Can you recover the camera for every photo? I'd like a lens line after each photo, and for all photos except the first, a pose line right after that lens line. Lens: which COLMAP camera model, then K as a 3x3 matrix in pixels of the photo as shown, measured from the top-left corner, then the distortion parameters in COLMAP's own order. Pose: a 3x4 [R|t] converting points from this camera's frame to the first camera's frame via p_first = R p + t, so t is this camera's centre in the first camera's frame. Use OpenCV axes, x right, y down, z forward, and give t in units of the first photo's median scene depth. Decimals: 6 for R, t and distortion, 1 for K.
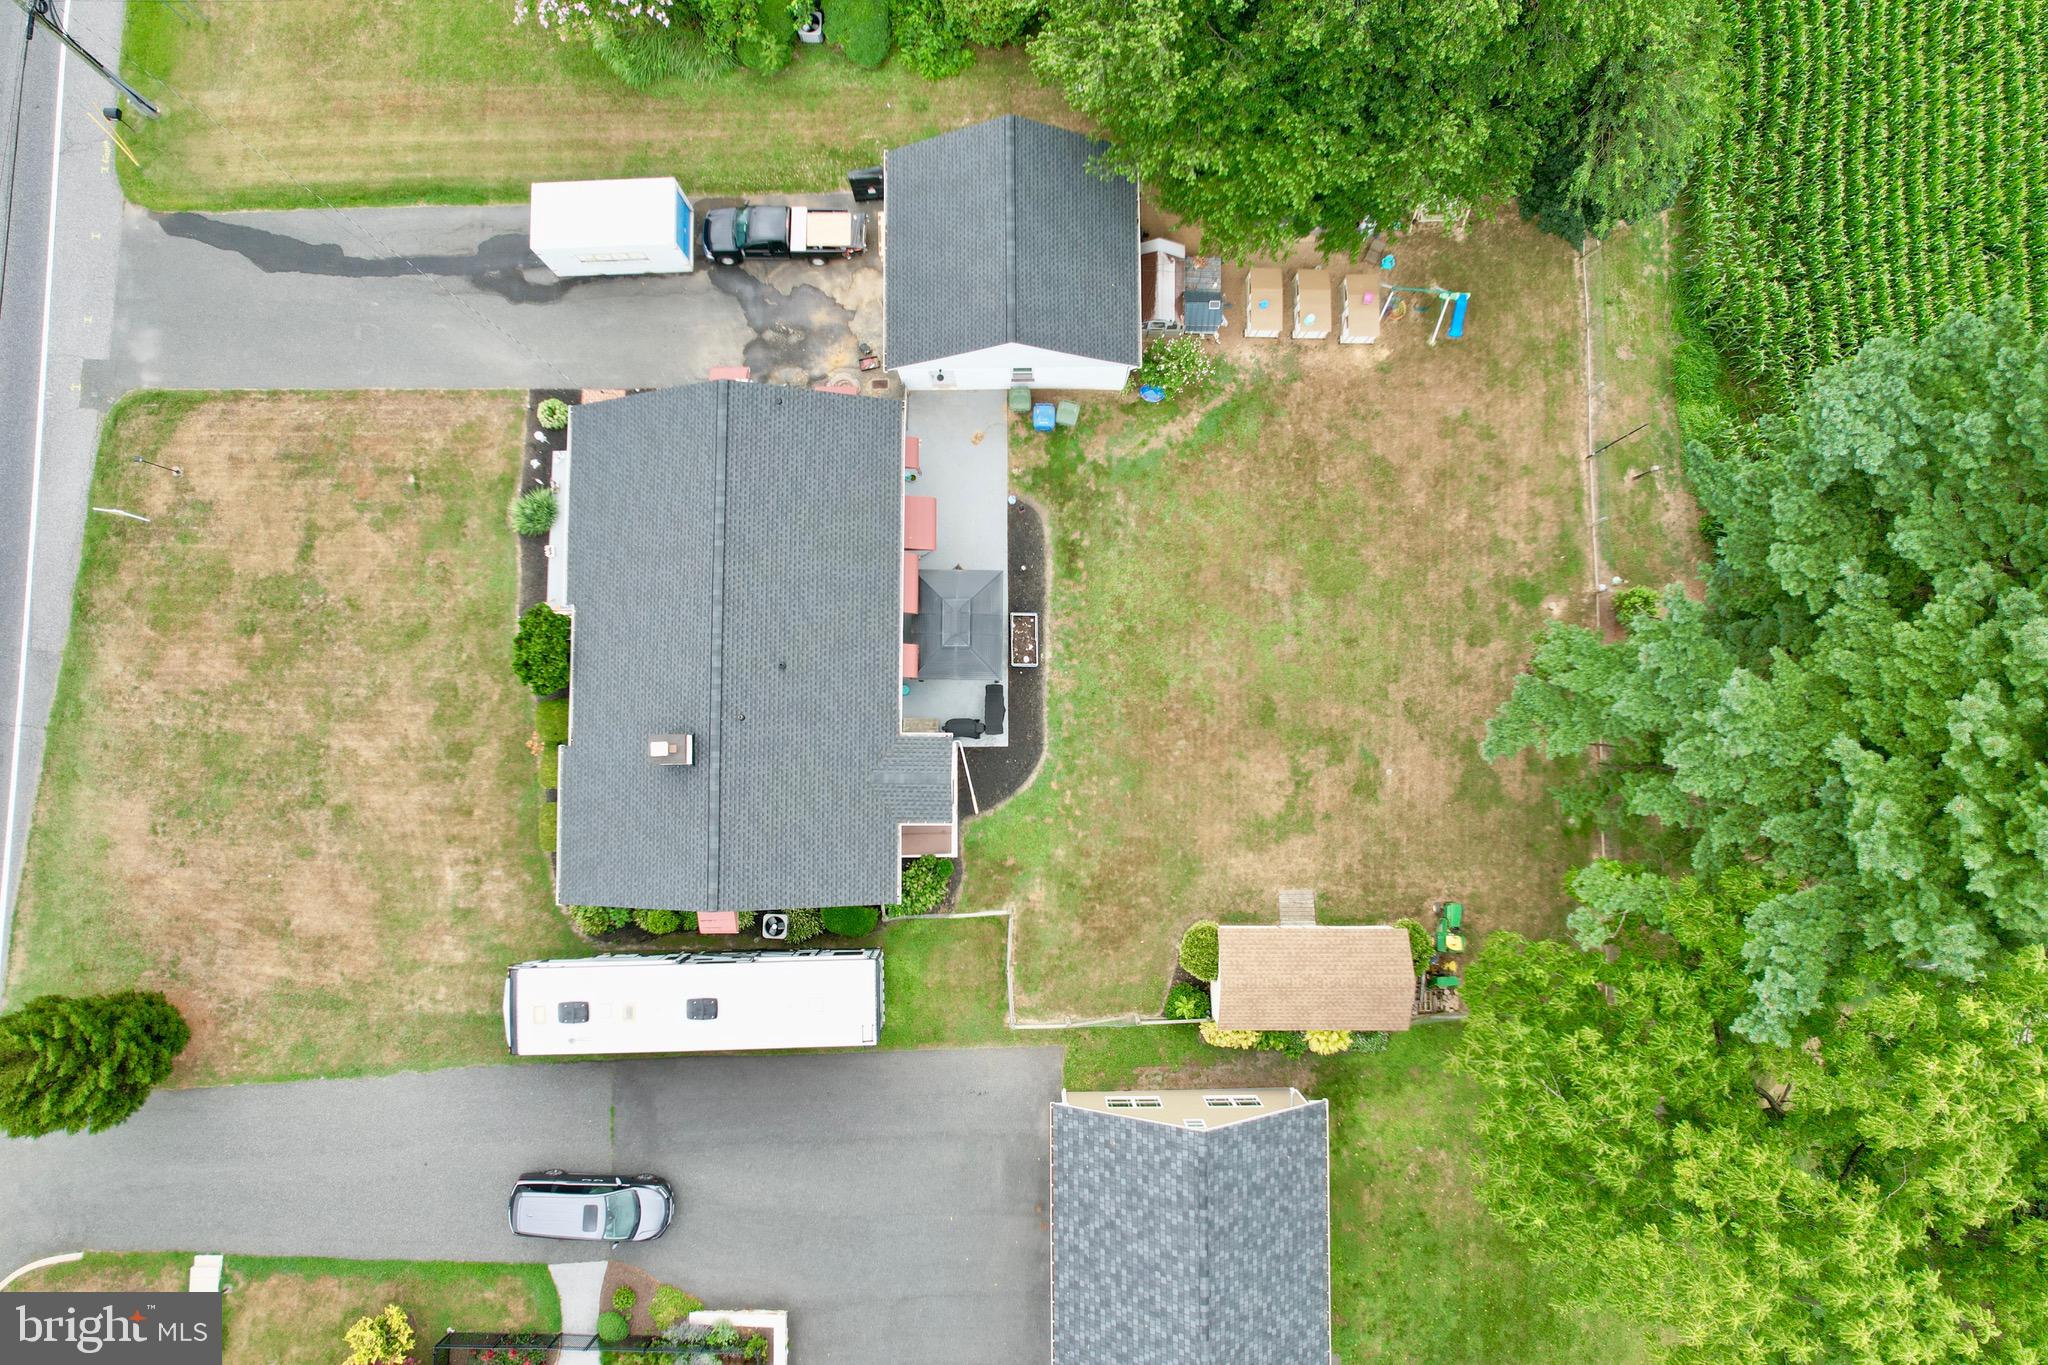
lens RADIAL K [[1339.6, 0, 1067.3], [0, 1339.6, 685.3], [0, 0, 1]] dist [-0.080188, 0.078633]
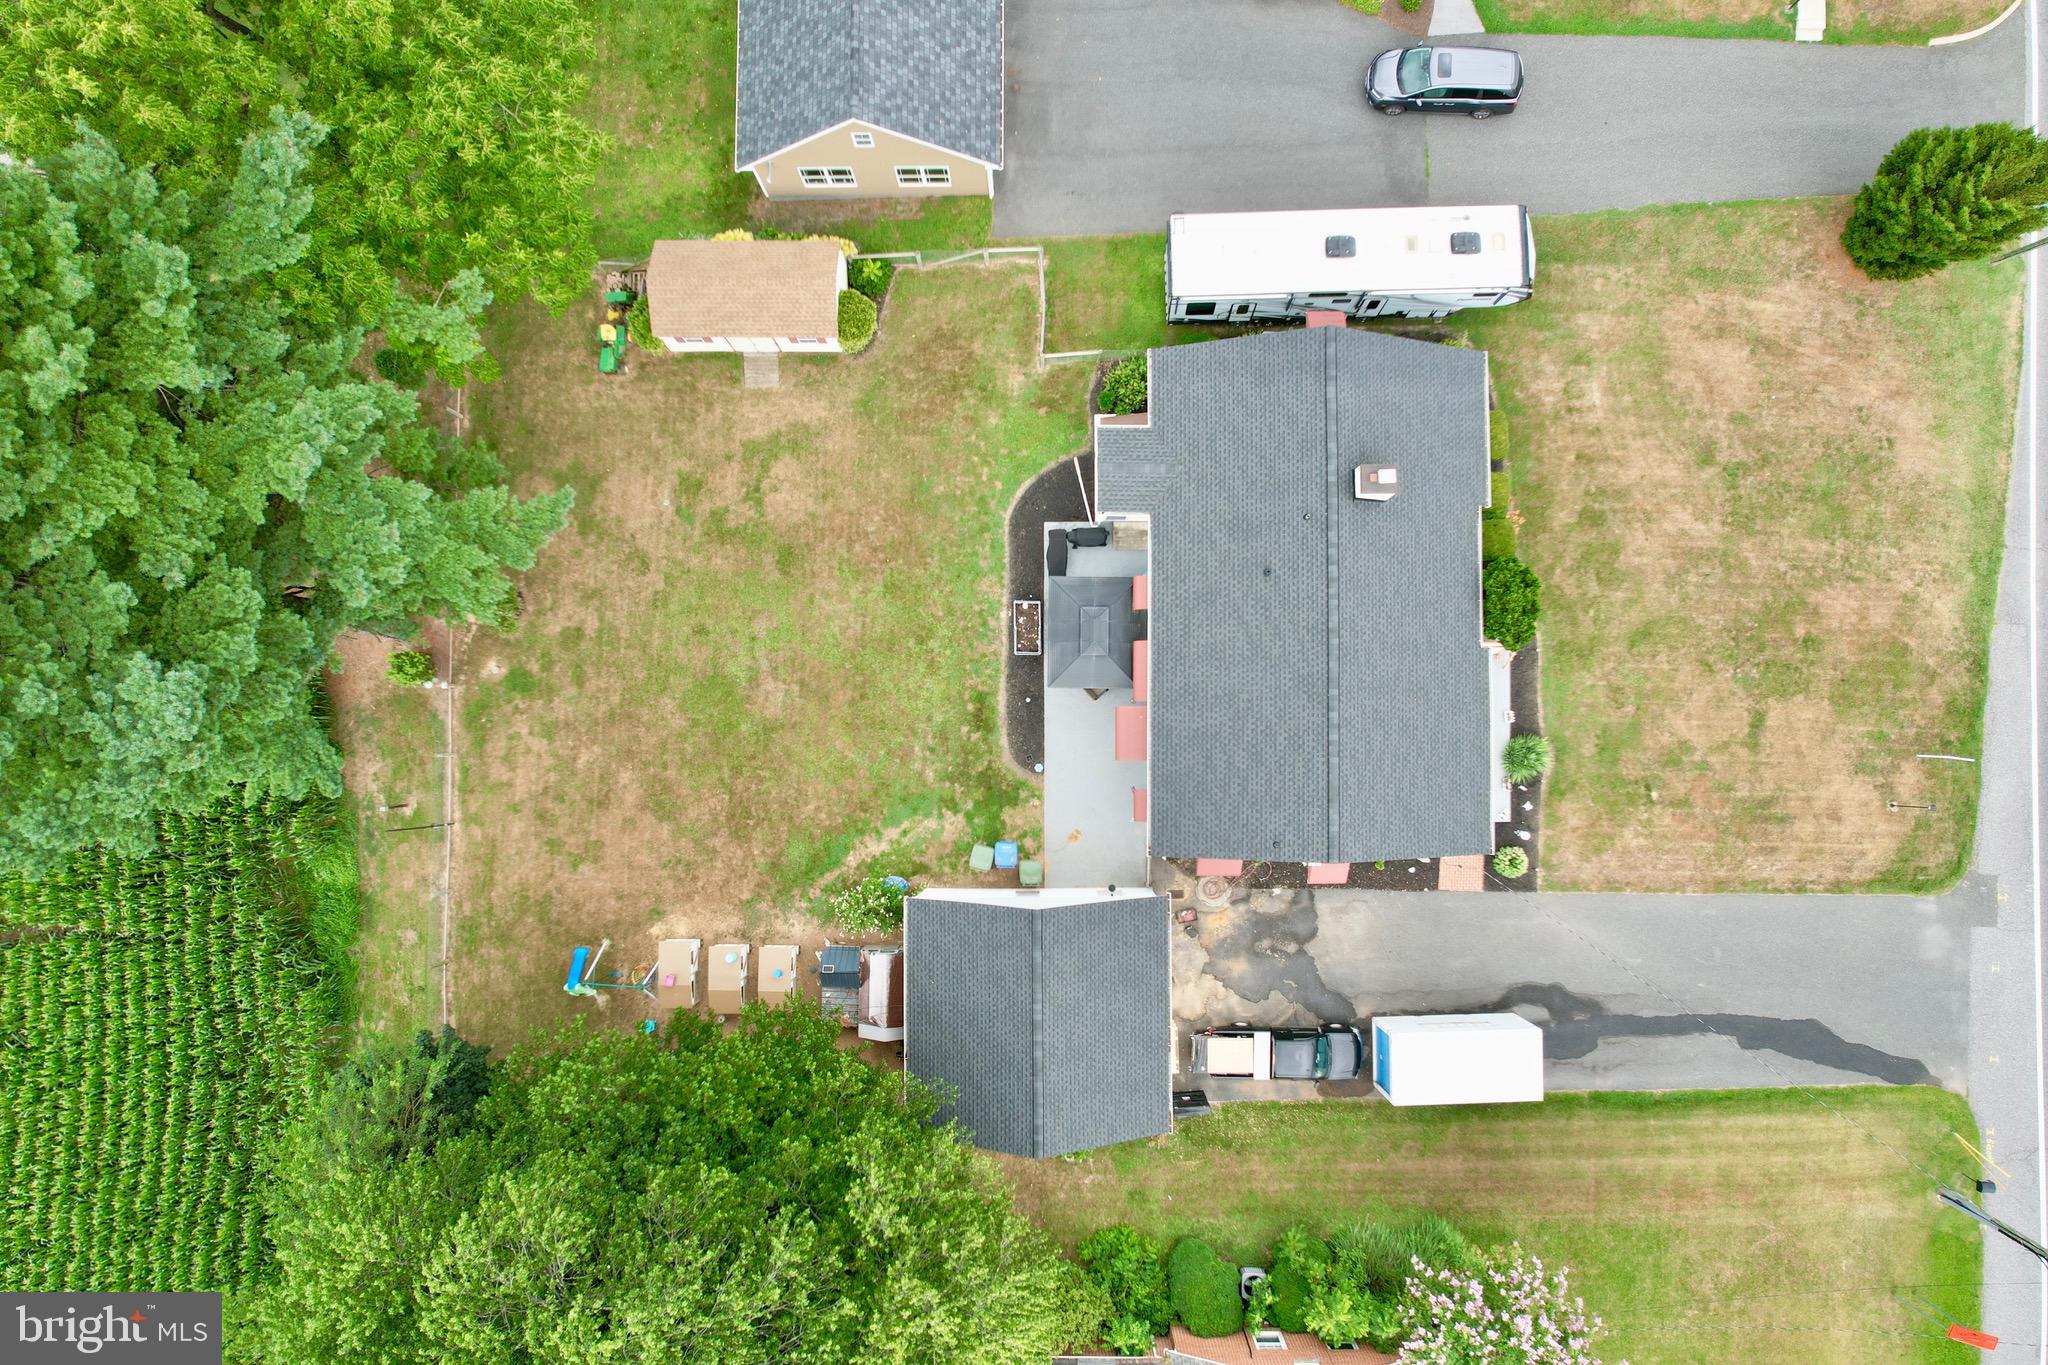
lens RADIAL K [[1339.6, 0, 1016.4], [0, 1339.6, 685.7], [0, 0, 1]] dist [-0.080188, 0.078633]
pose [[-0.999981, -0.006090, -0.001306, -0.022785], [0.005905, -0.993688, 0.112024, -0.188818], [-0.001980, 0.112014, 0.993705, 0.018585]]
